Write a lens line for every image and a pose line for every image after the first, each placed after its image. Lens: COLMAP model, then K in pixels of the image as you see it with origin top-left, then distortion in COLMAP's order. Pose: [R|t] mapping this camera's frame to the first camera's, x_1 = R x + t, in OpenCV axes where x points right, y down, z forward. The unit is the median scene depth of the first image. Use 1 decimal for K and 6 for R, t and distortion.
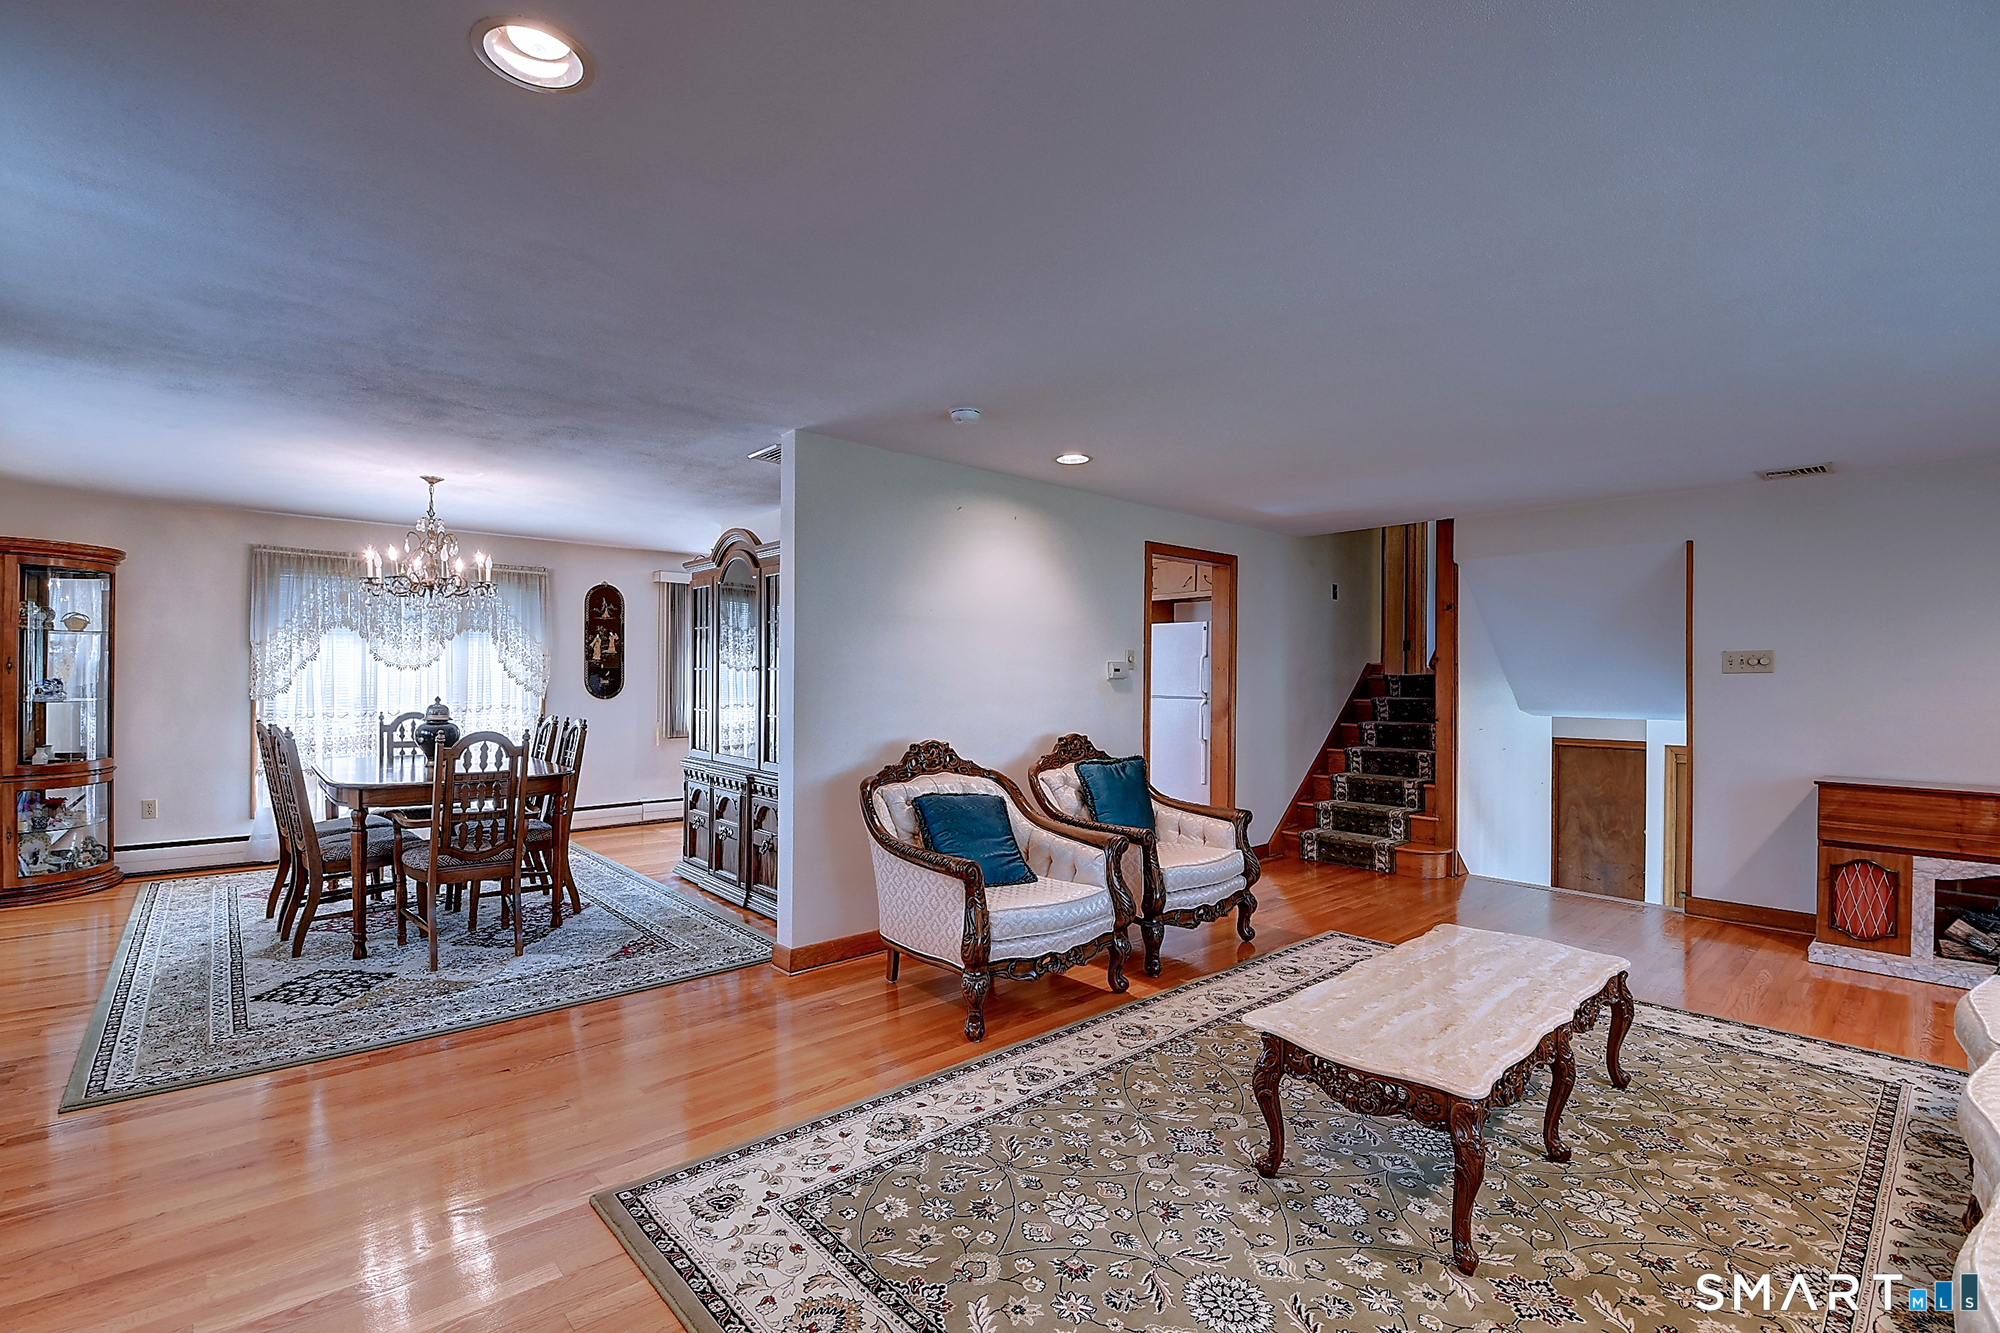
lens RADIAL K [[883.7, 0, 984.2], [0, 883.7, 662.0], [0, 0, 1]] dist [-0.016492, -0.004084]
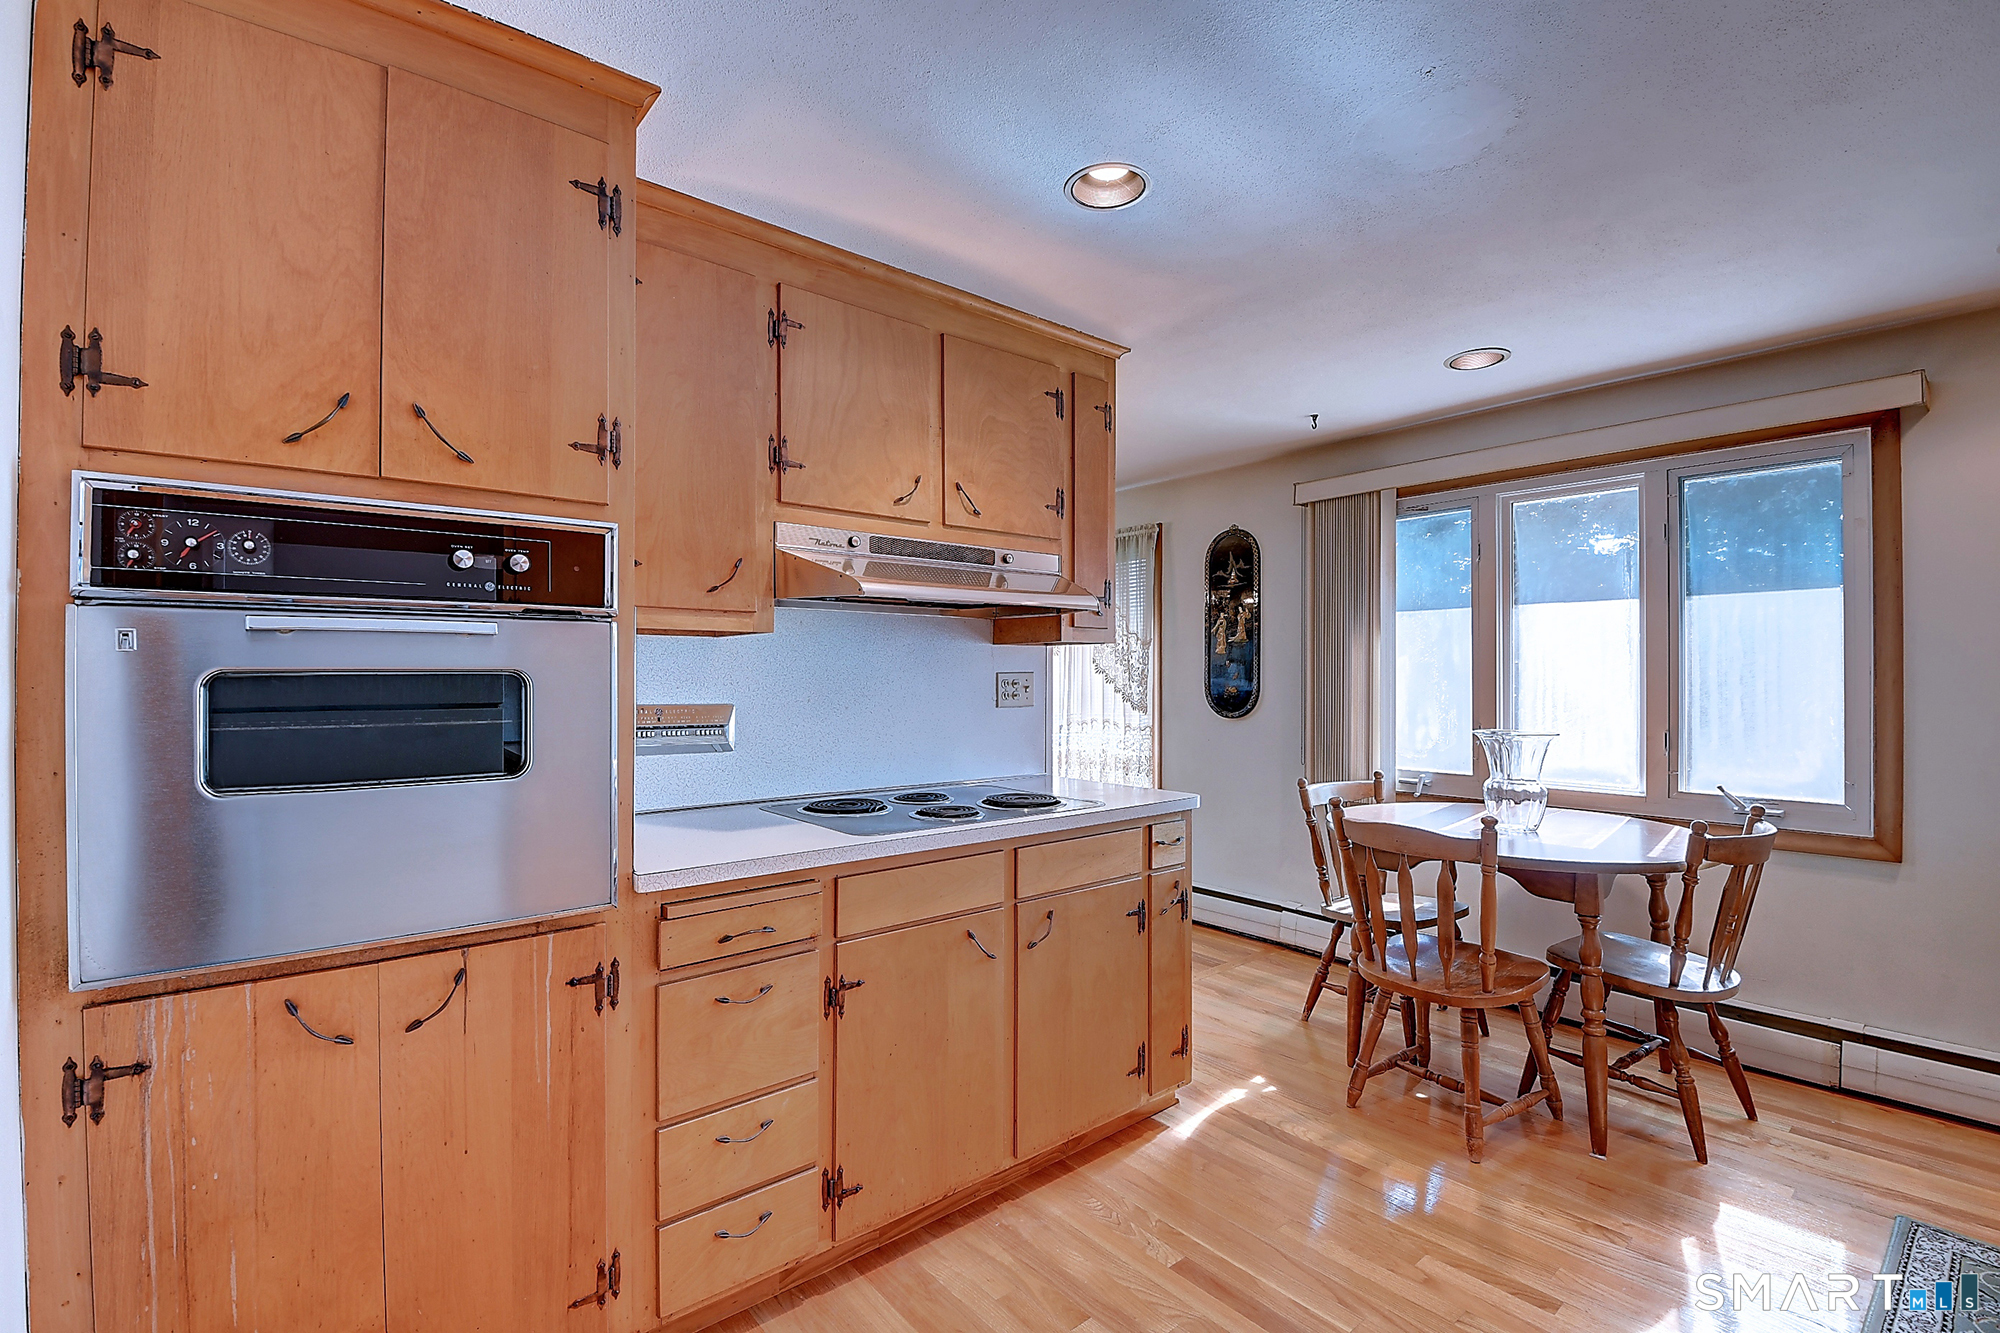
lens RADIAL K [[883.7, 0, 989.8], [0, 883.7, 669.5], [0, 0, 1]] dist [-0.016492, -0.004084]
pose [[-0.033344, -0.016008, -0.999316, 0.252239], [0.015116, 0.999749, -0.016519, 0.022626], [0.999330, -0.015656, -0.033093, 1.179471]]
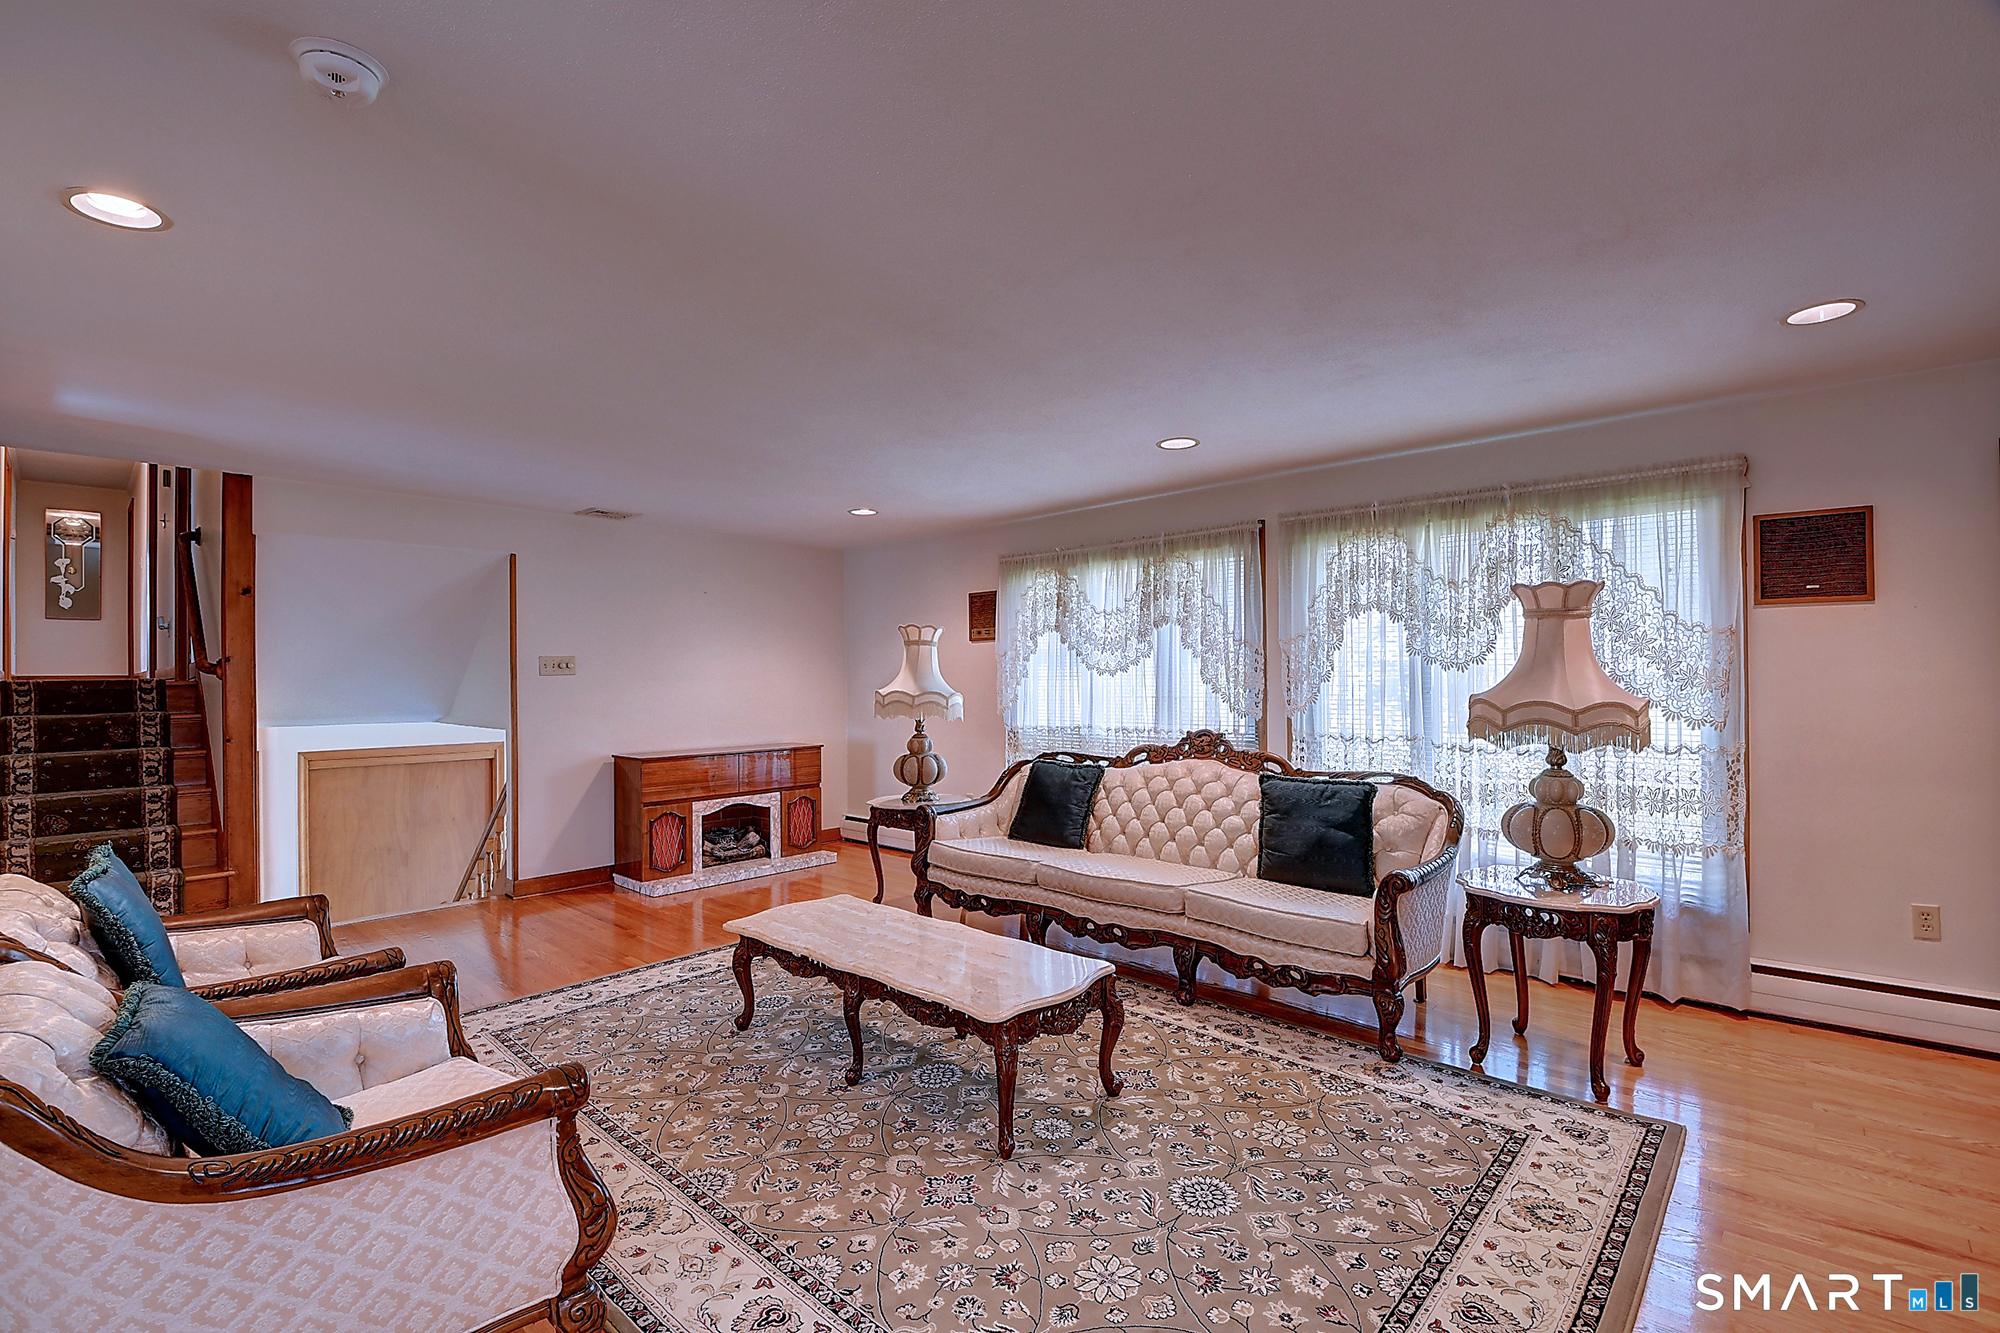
lens RADIAL K [[883.7, 0, 979.8], [0, 883.7, 671.2], [0, 0, 1]] dist [-0.016492, -0.004084]
pose [[-0.085047, -0.000476, 0.996377, -0.305020], [-0.006353, 0.999980, -0.000065, 0.003801], [-0.996357, -0.006335, -0.085048, 0.478741]]
